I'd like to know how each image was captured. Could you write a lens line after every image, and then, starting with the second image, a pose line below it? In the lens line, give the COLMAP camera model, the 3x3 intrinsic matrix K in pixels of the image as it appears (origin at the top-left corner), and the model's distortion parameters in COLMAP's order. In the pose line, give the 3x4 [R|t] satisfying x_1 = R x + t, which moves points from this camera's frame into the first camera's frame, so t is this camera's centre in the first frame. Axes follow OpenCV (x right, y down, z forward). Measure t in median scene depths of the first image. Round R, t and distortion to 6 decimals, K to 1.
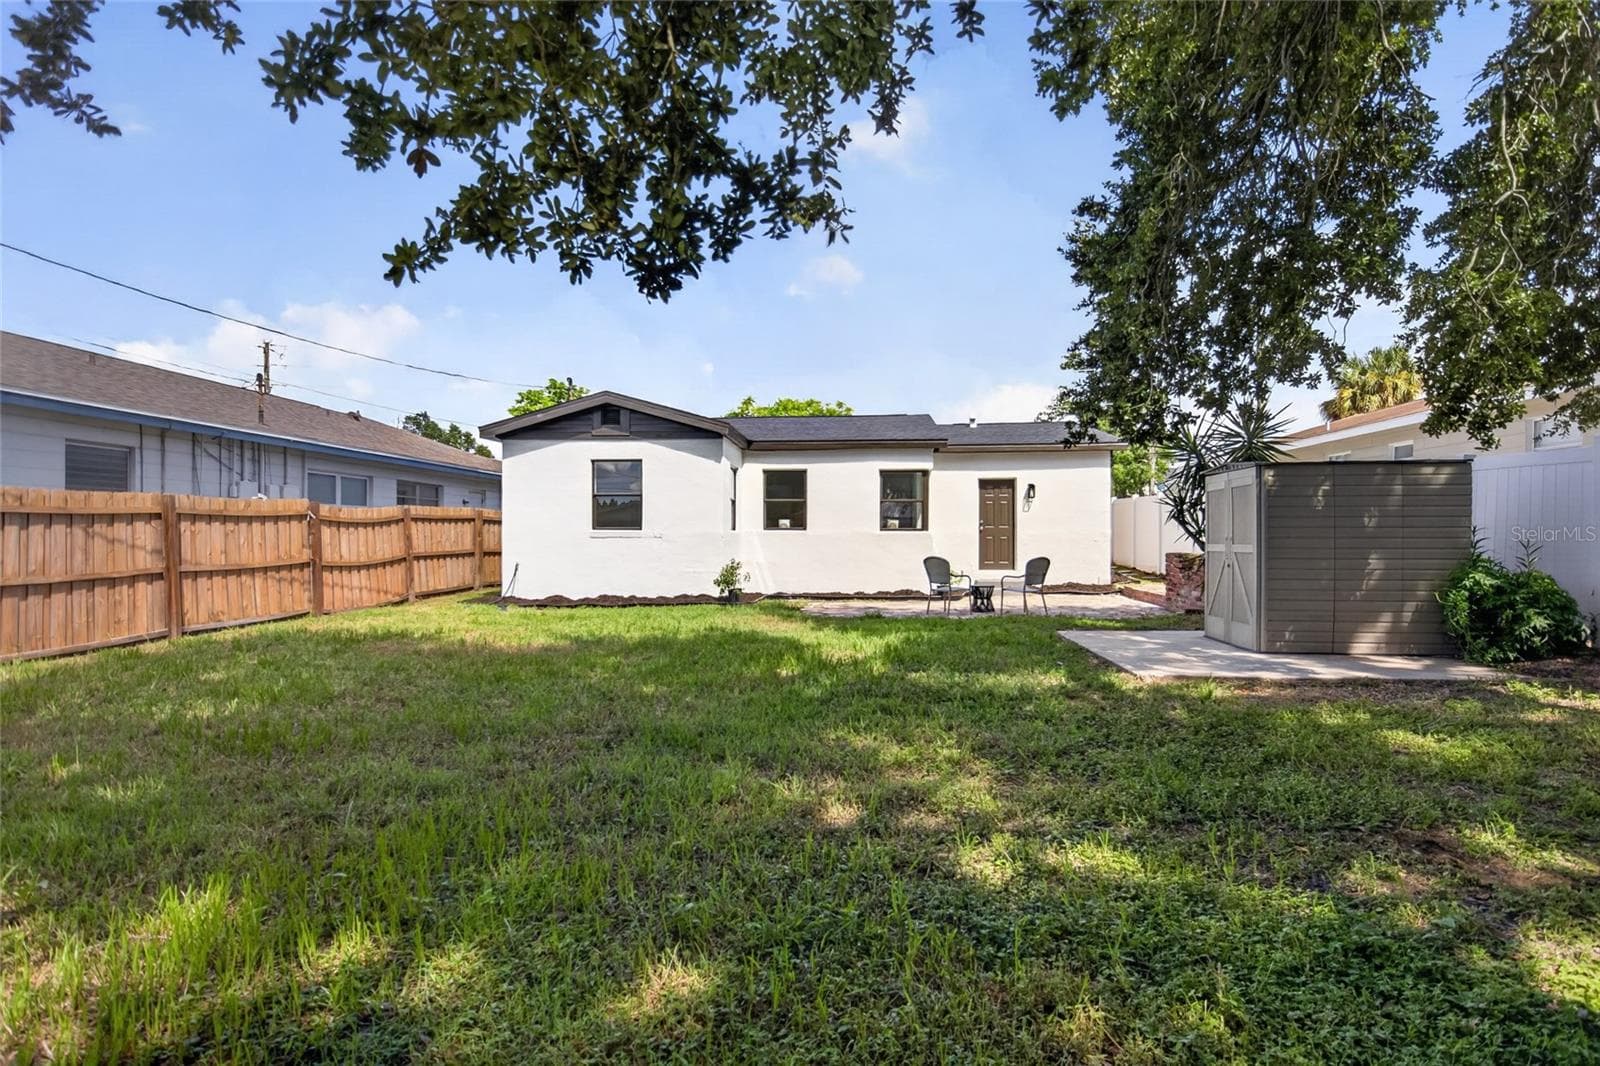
lens RADIAL K [[790.0, 0, 800.0], [0, 790.0, 533.0], [0, 0, 1]] dist [-0.000644, -0.000068]
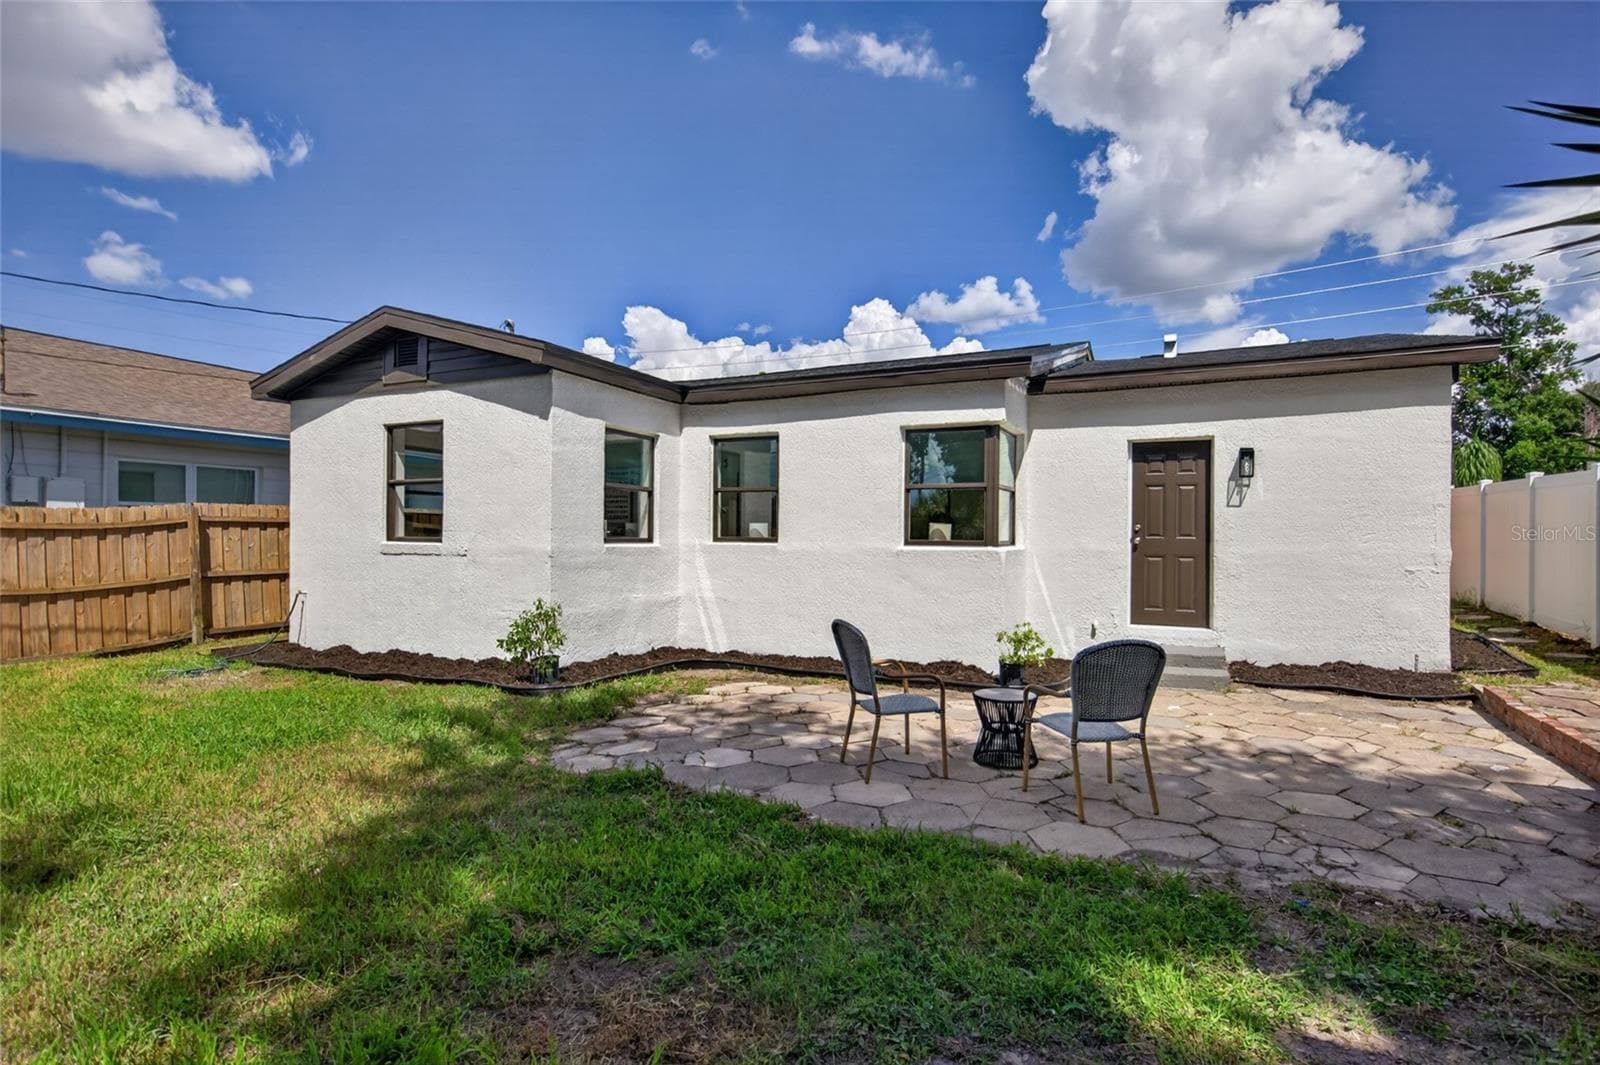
lens RADIAL K [[790.0, 0, 800.0], [0, 790.0, 532.5], [0, 0, 1]] dist [-0.000644, -0.000068]
pose [[0.931743, 0.002130, -0.363113, 0.233100], [-0.005597, 0.999948, -0.008498, -0.006625], [0.363076, 0.009950, 0.931706, 0.500812]]
